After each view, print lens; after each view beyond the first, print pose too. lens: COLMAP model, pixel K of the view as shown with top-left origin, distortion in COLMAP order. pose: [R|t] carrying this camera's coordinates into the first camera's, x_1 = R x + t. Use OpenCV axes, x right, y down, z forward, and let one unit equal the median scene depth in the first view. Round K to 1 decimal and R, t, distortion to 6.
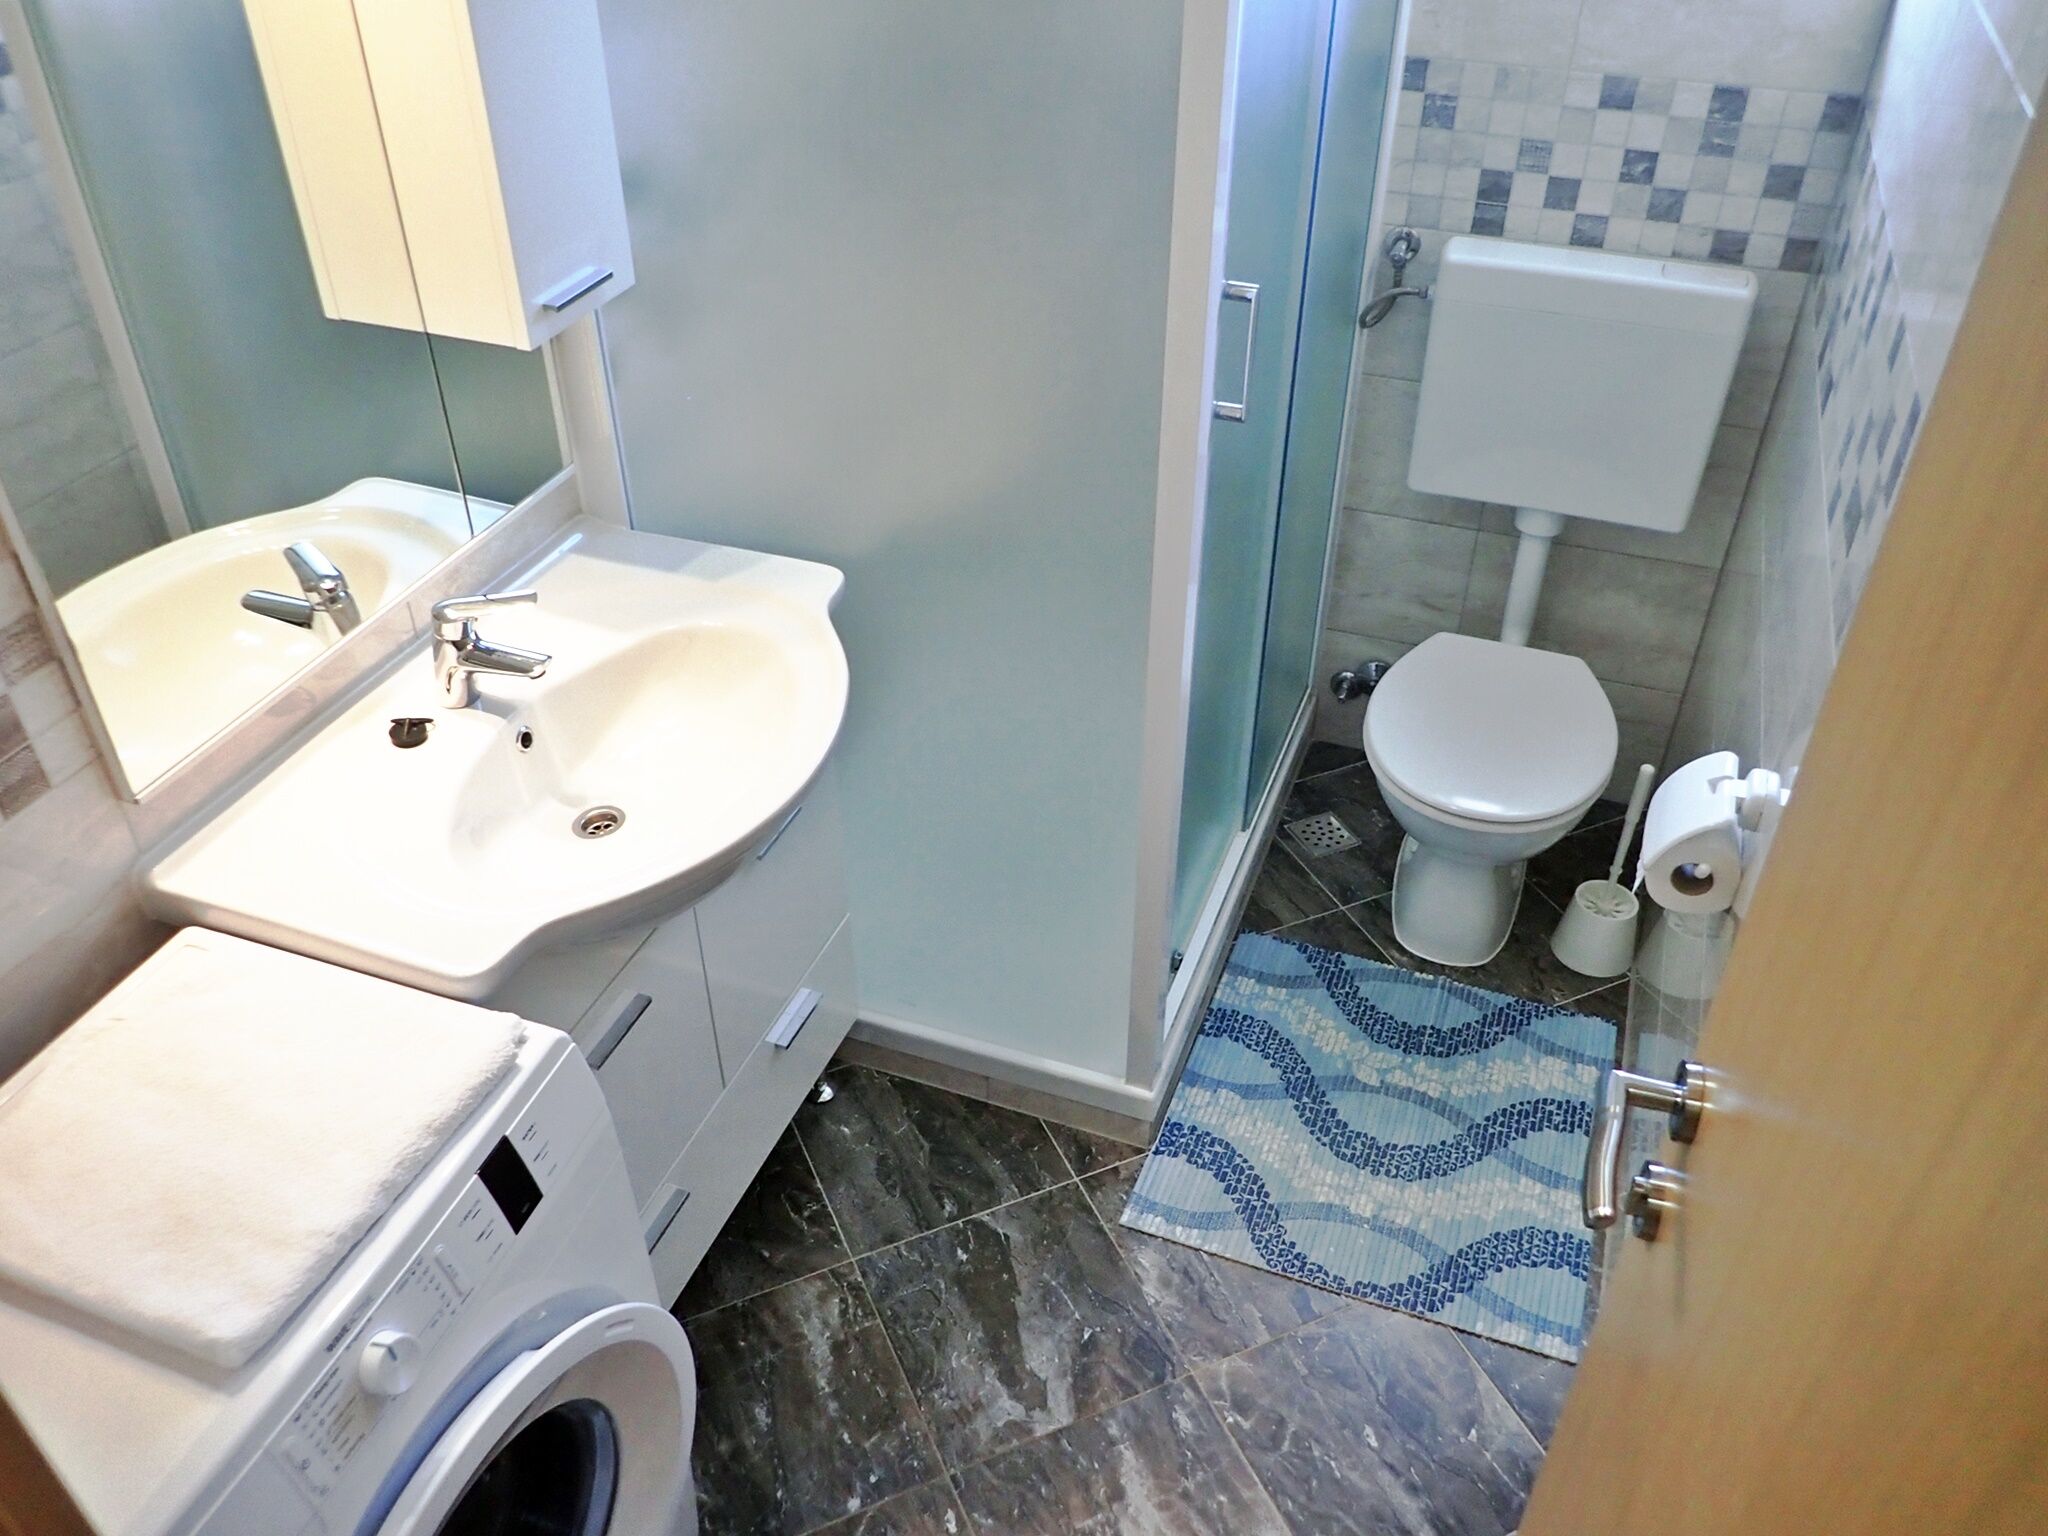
lens RADIAL K [[1616.3, 0, 1015.3], [0, 1616.3, 765.1], [0, 0, 1]] dist [0.000781, -0.013215]
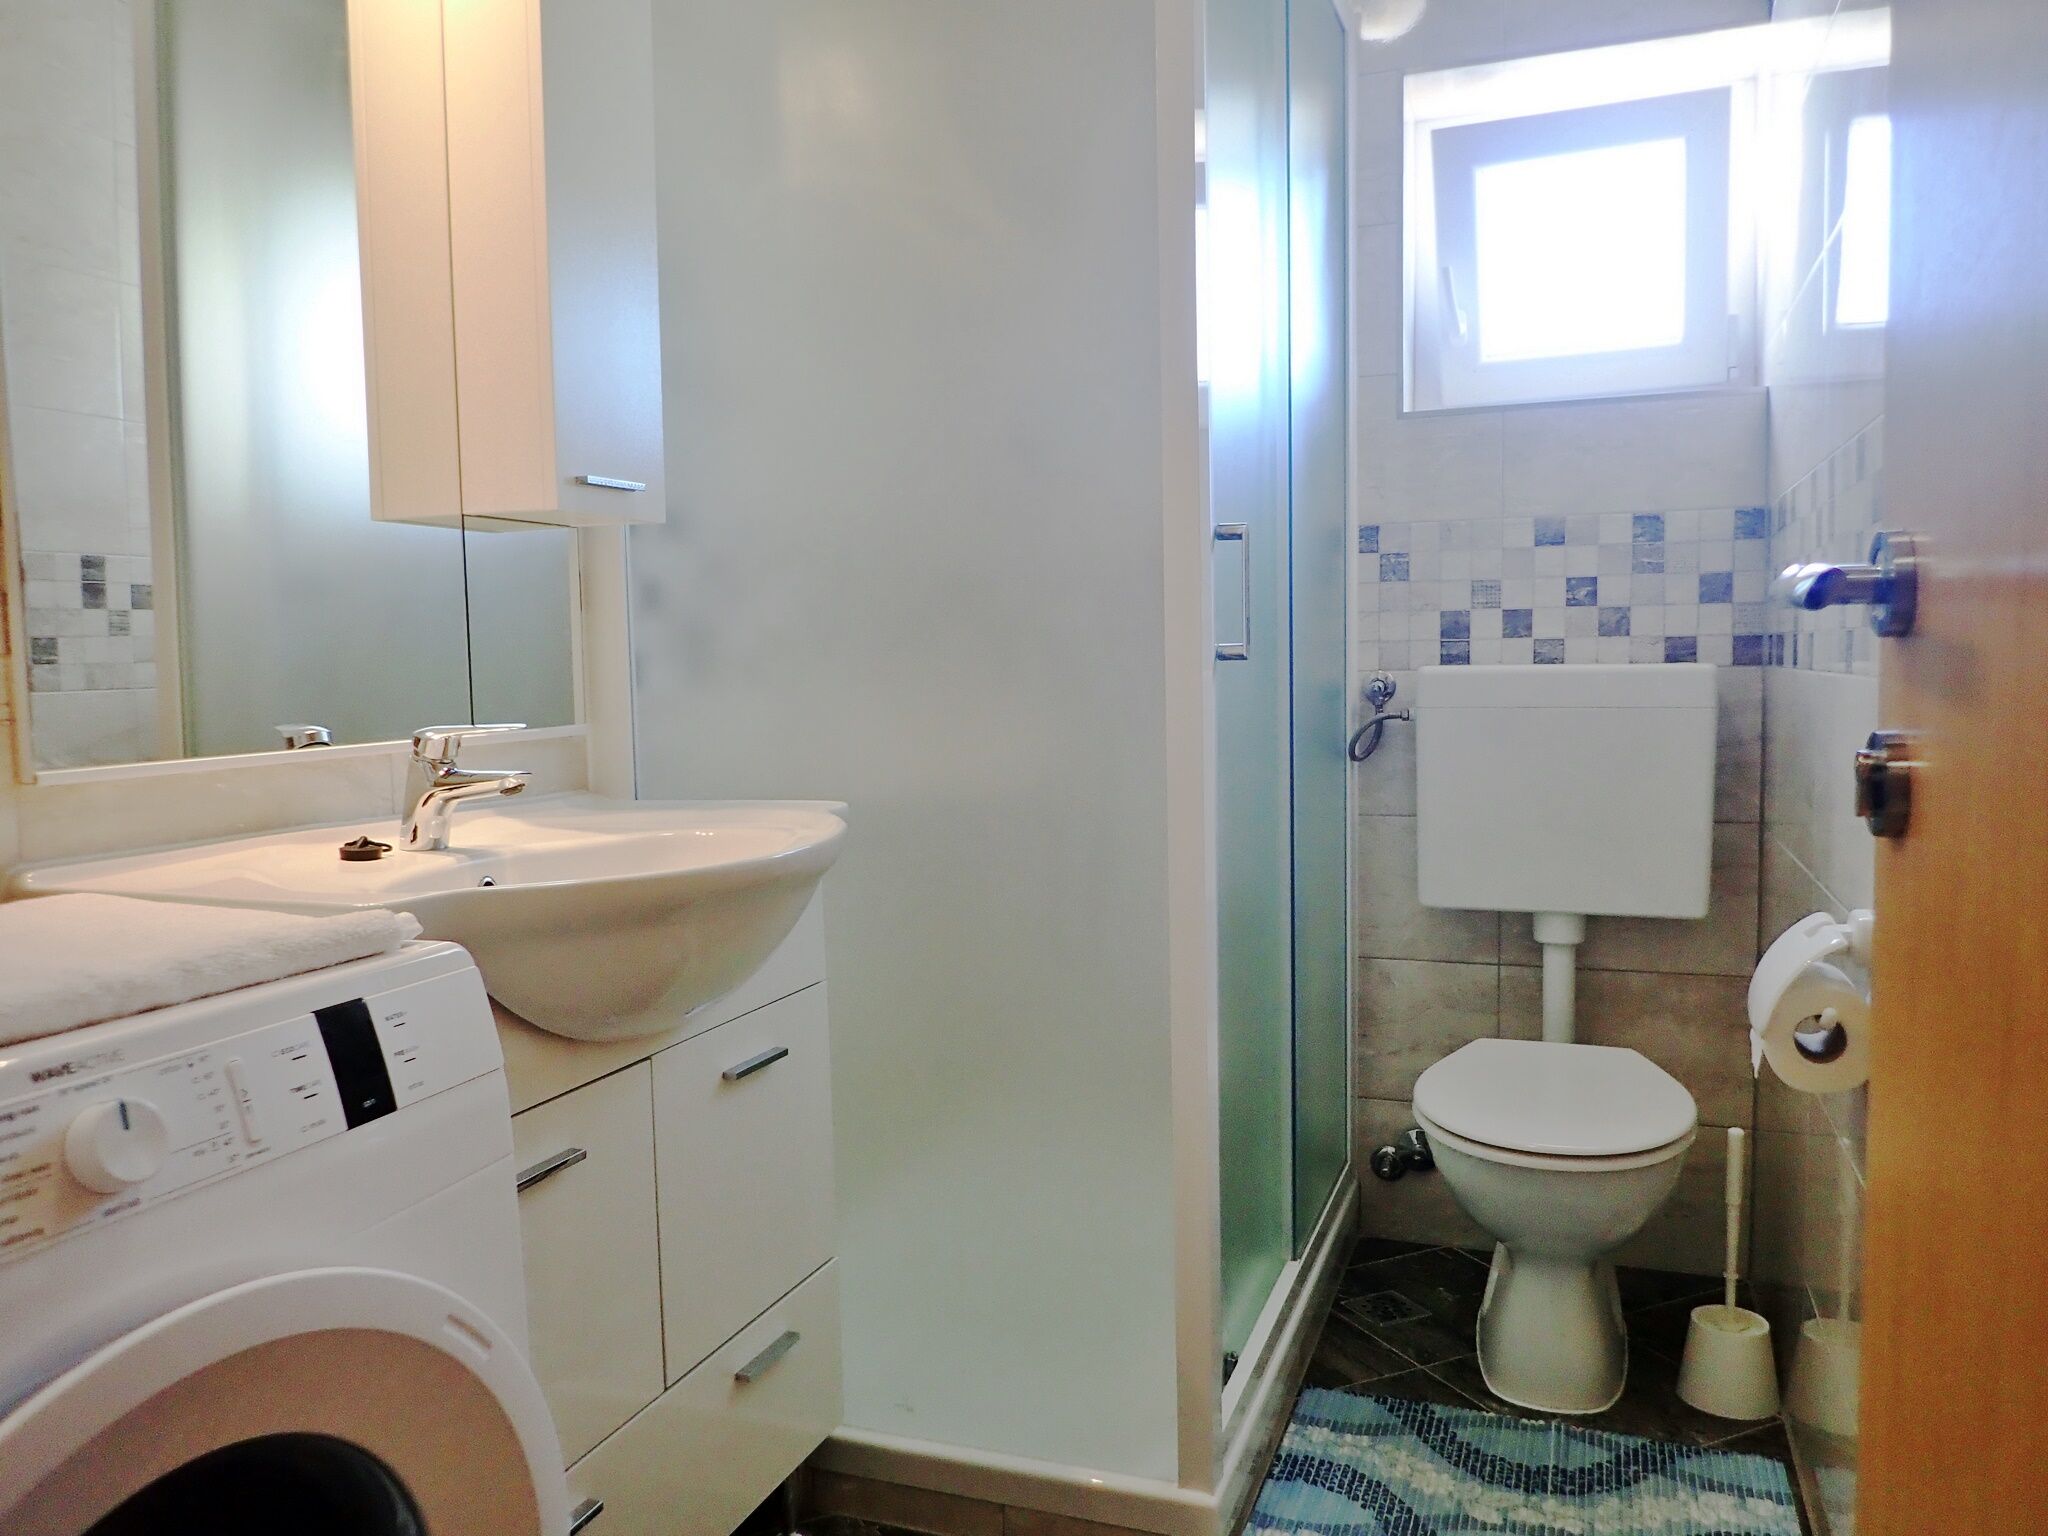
lens RADIAL K [[1502.7, 0, 1015.0], [0, 1502.7, 763.1], [0, 0, 1]] dist [-0.003790, -0.001103]
pose [[0.999768, -0.020645, -0.006186, -0.000025], [0.014129, 0.844590, -0.535228, 0.265011], [0.016275, 0.535016, 0.844685, 0.175198]]
